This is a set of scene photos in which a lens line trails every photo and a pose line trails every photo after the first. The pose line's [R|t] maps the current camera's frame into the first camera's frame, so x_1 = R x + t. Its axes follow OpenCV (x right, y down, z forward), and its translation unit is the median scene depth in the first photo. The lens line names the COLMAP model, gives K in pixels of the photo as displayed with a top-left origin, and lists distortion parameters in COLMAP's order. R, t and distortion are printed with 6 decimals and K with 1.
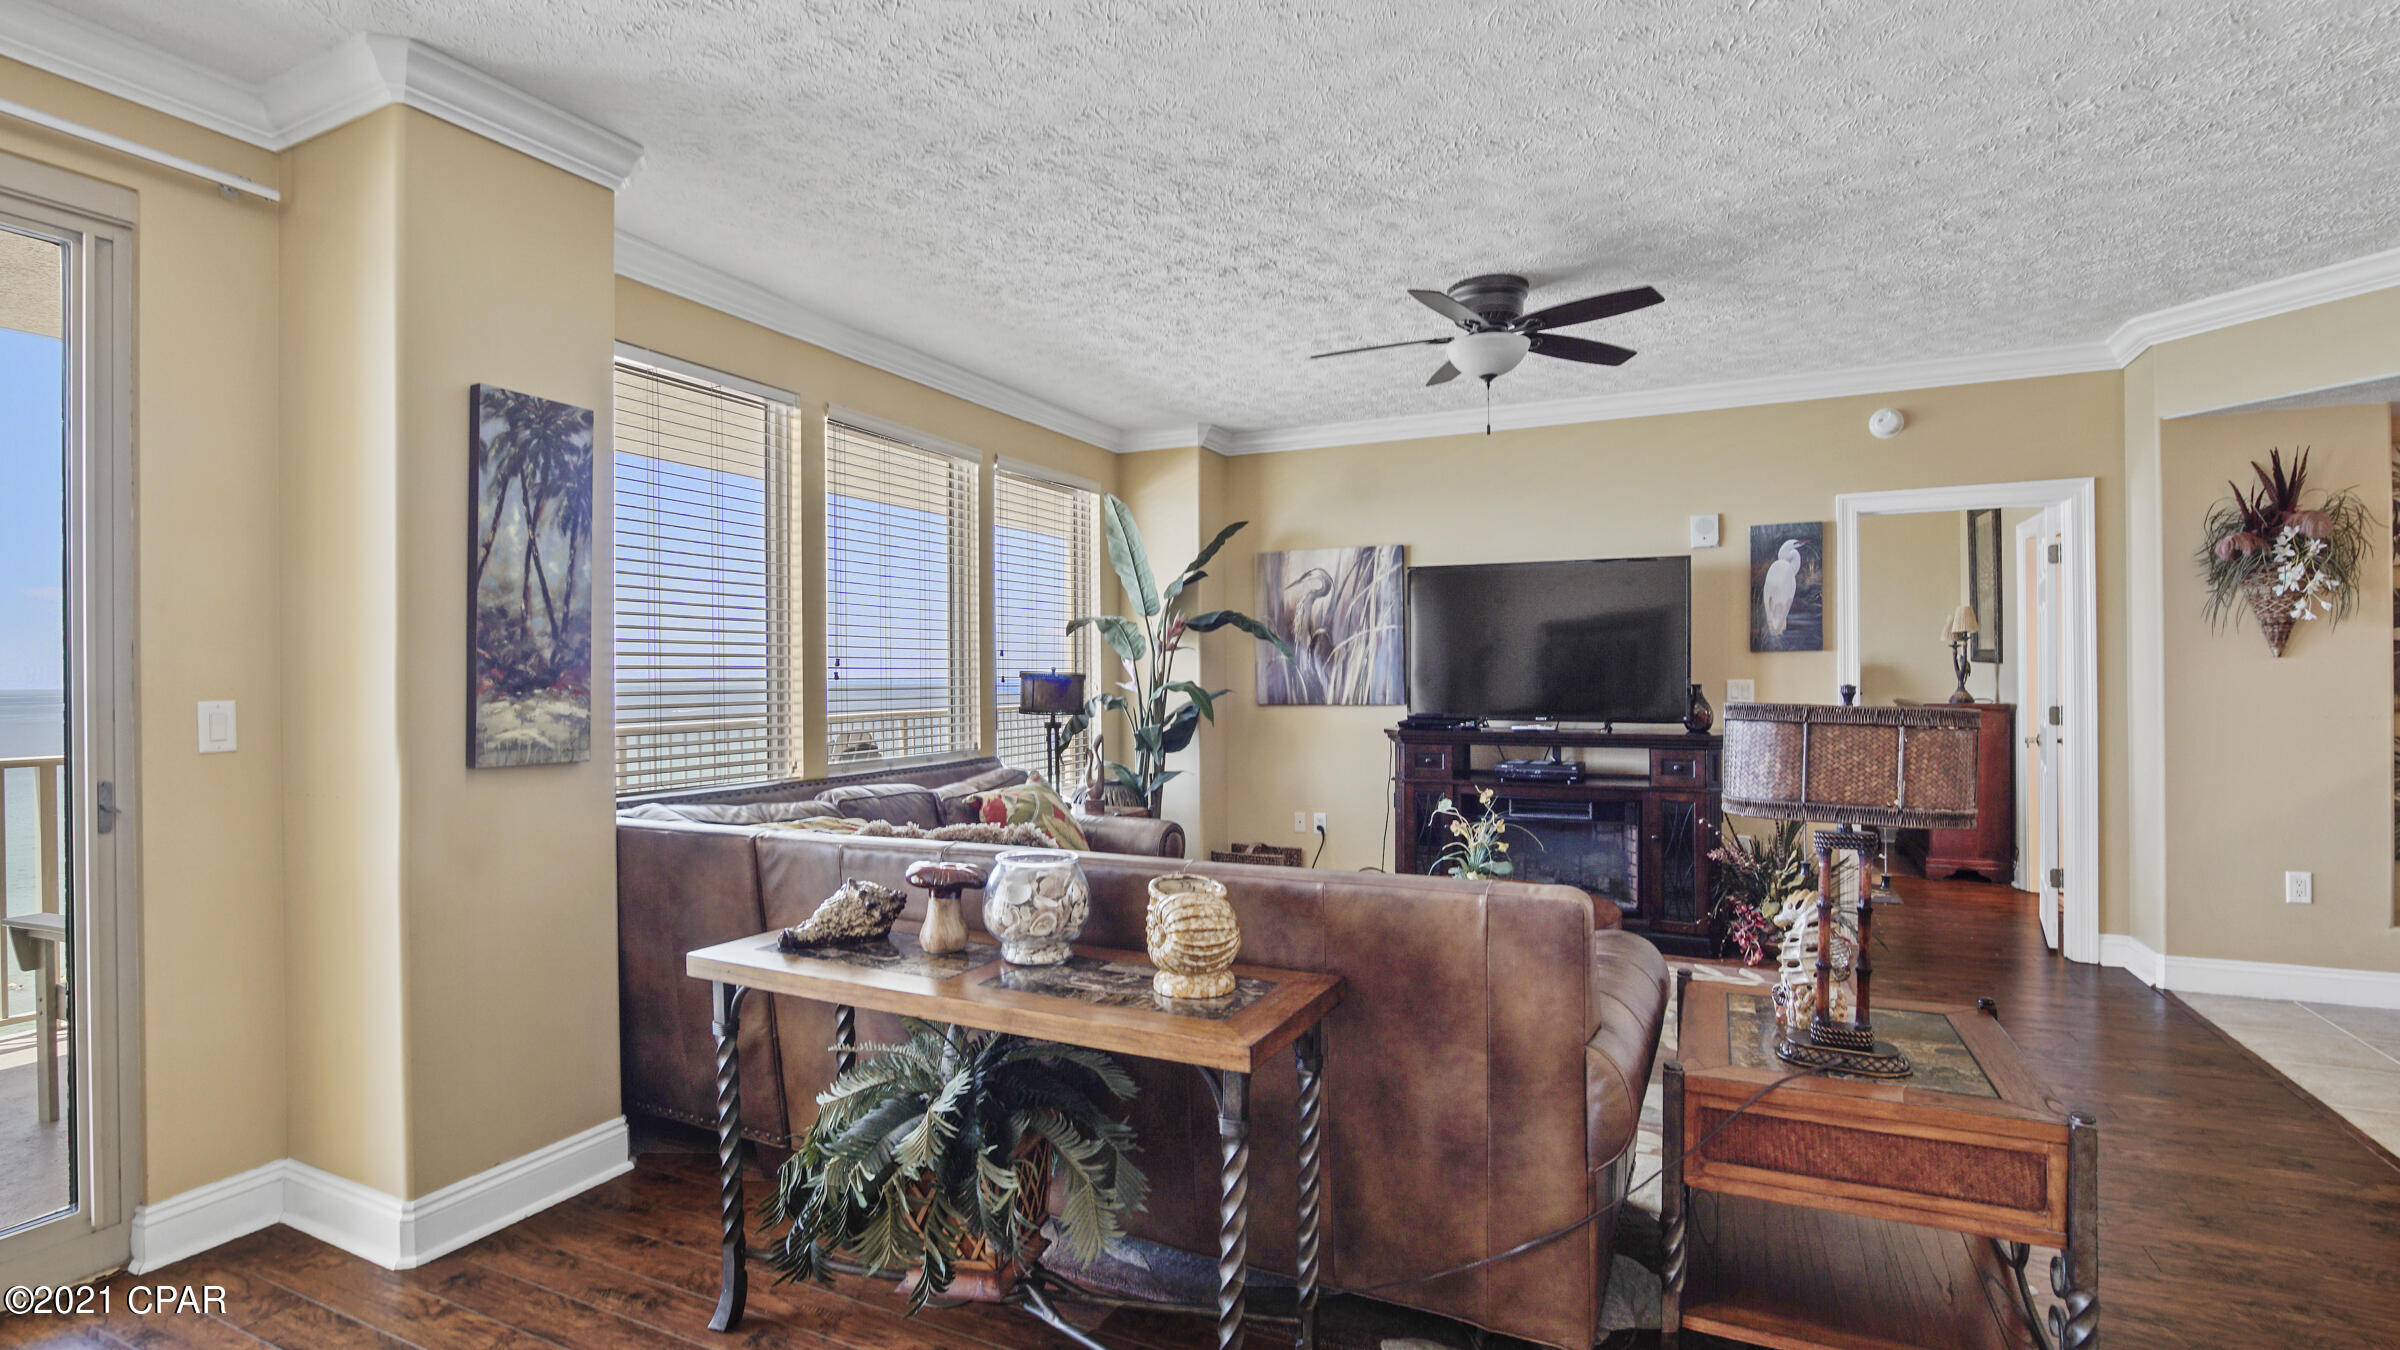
lens RADIAL K [[1107.6, 0, 1194.6], [0, 1107.6, 670.5], [0, 0, 1]] dist [-0.016009, 0.000620]
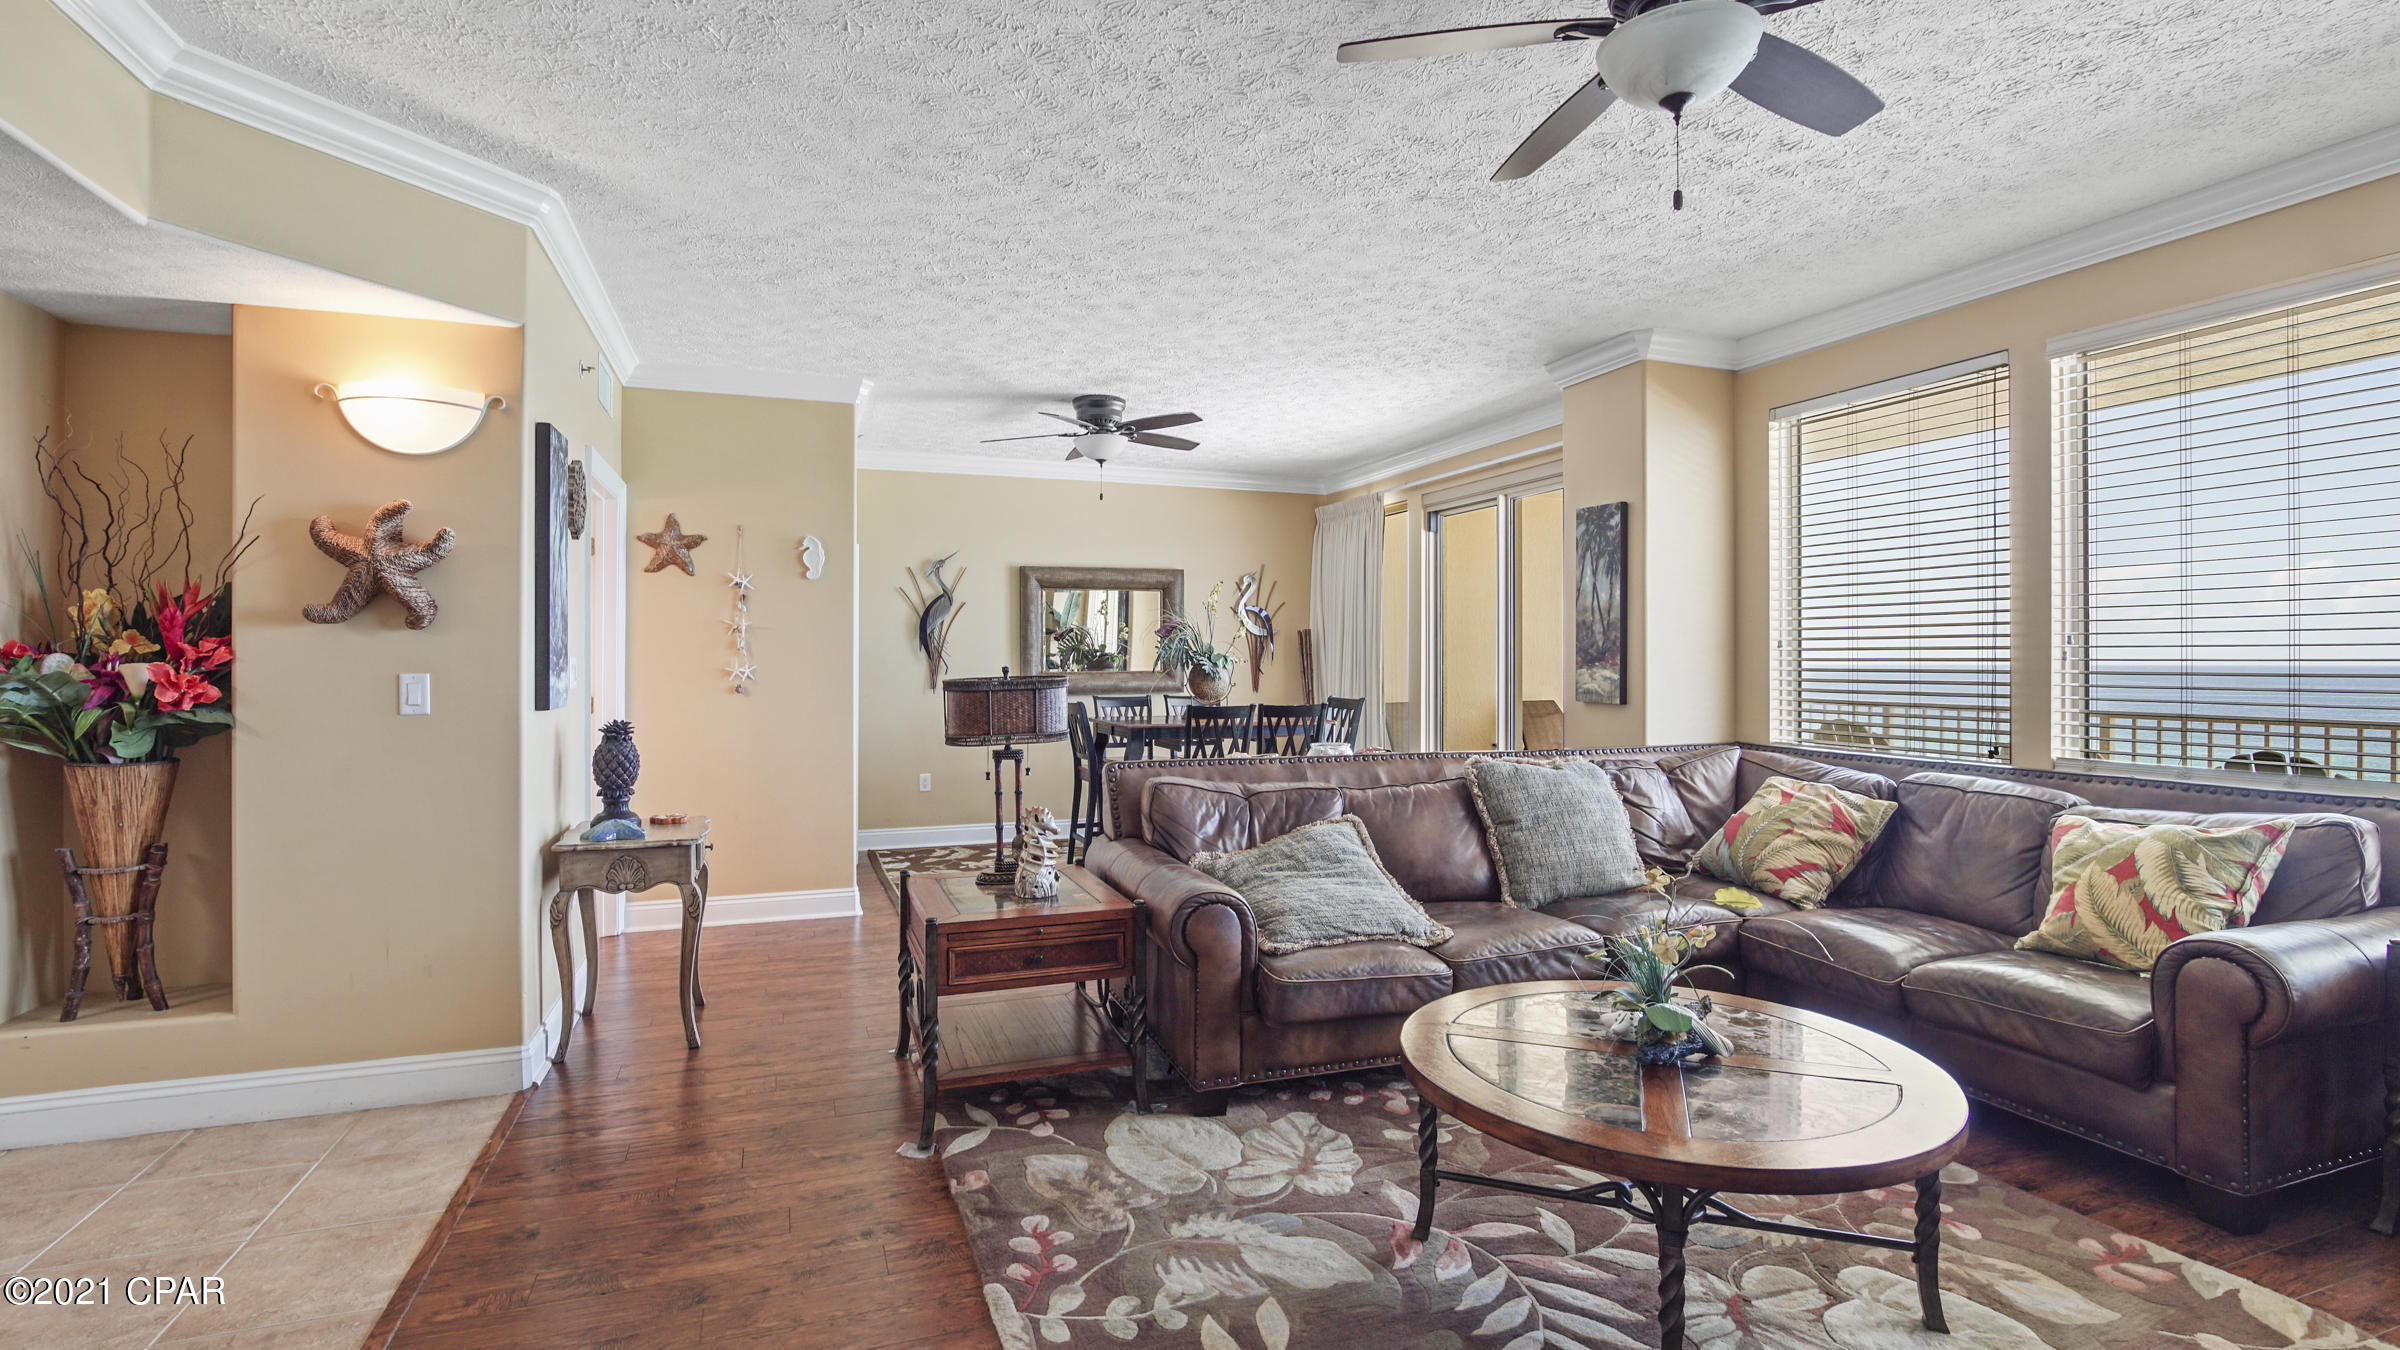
lens RADIAL K [[1123.0, 0, 1212.0], [0, 1123.0, 649.2], [0, 0, 1]] dist [0.000015, 0.000123]
pose [[-0.691883, 0.000145, -0.722009, 1.222955], [0.005981, 0.999967, -0.005531, 0.000994], [0.721985, -0.008145, -0.691861, 1.837321]]
